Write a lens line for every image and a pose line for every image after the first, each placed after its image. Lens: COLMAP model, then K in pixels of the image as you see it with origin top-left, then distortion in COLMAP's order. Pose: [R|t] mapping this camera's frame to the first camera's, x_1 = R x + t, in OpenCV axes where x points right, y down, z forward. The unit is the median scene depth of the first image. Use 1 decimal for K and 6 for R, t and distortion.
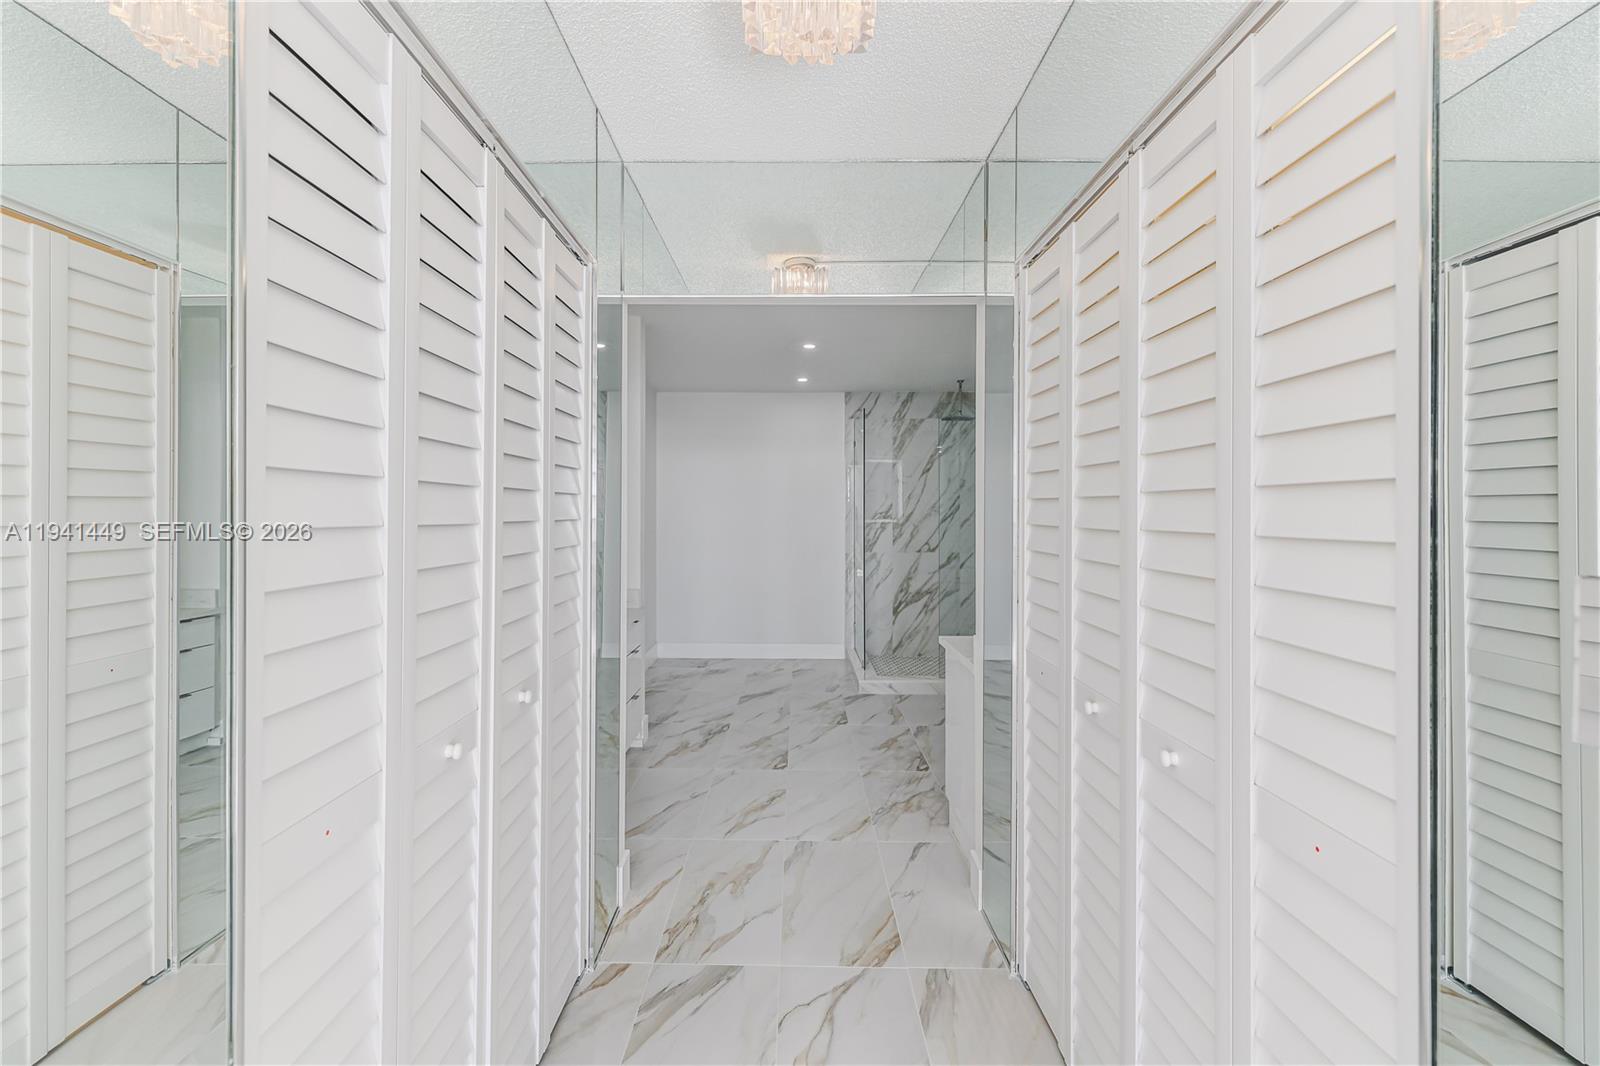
lens RADIAL K [[754.6, 0, 794.5], [0, 754.6, 514.6], [0, 0, 1]] dist [0.000087, 0.000033]
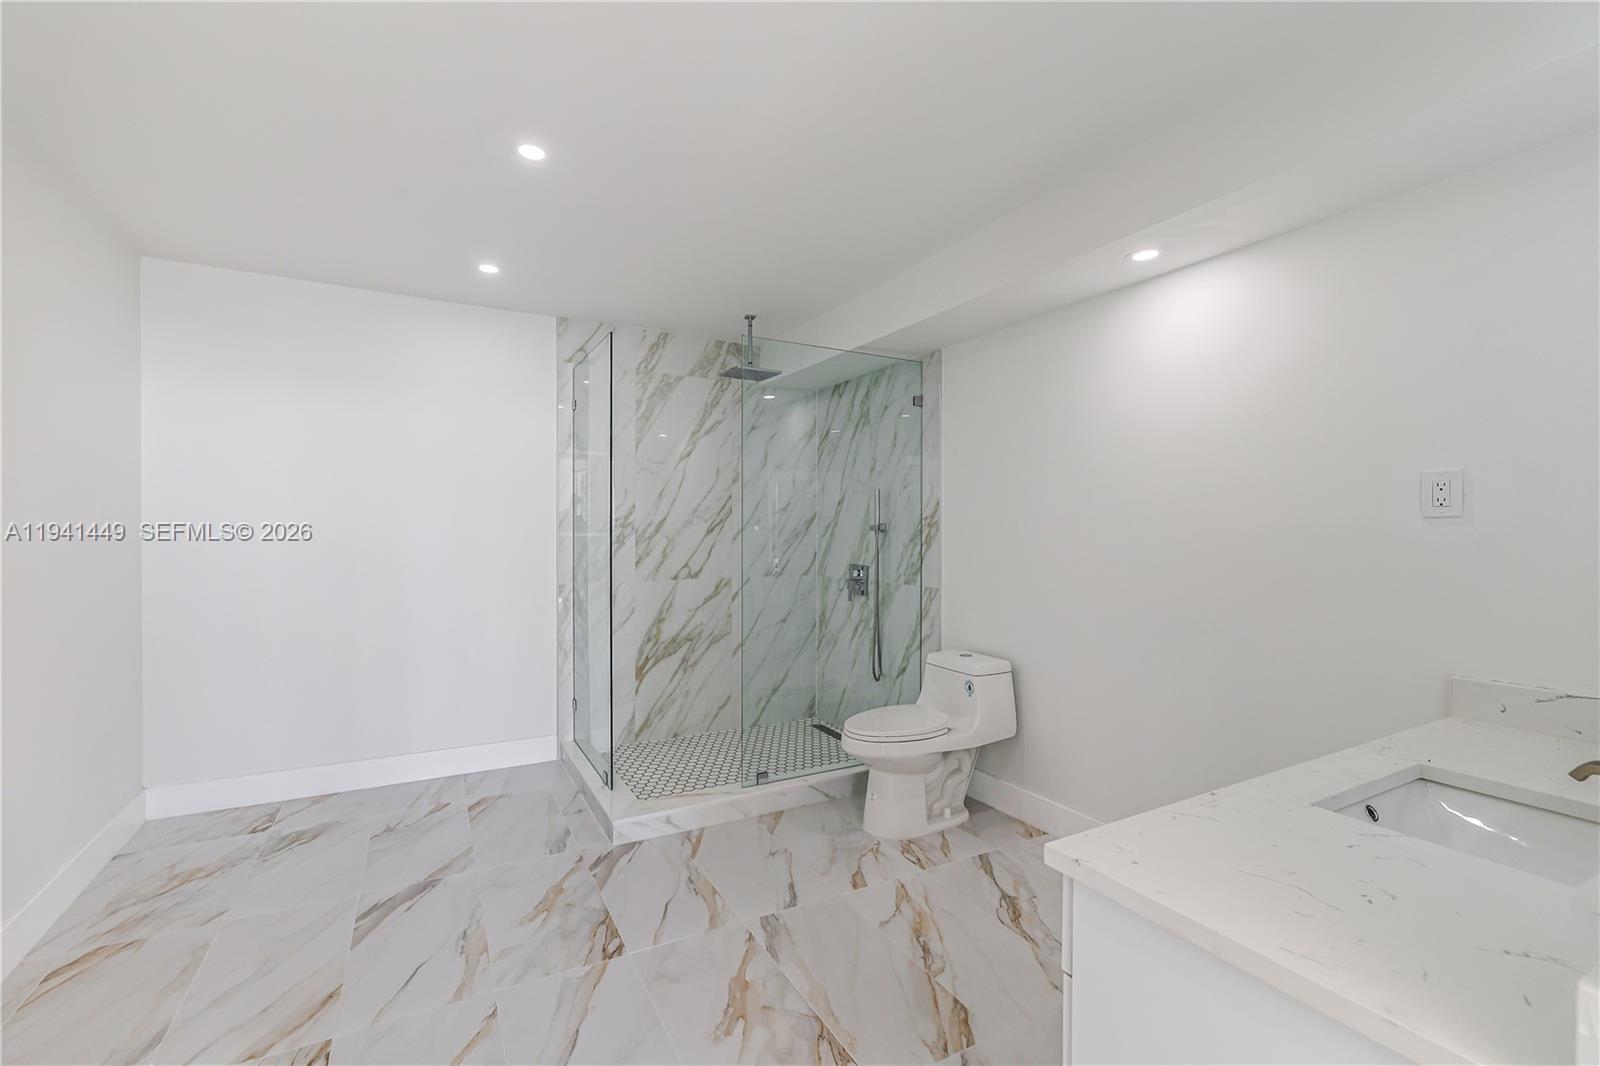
lens RADIAL K [[684.2, 0, 787.6], [0, 684.2, 541.0], [0, 0, 1]] dist [-0.001636, 0.000127]
pose [[0.876728, -0.004046, 0.480969, -0.034820], [-0.000925, 0.999949, 0.010098, 0.010434], [-0.480985, -0.009299, 0.876680, 0.433095]]
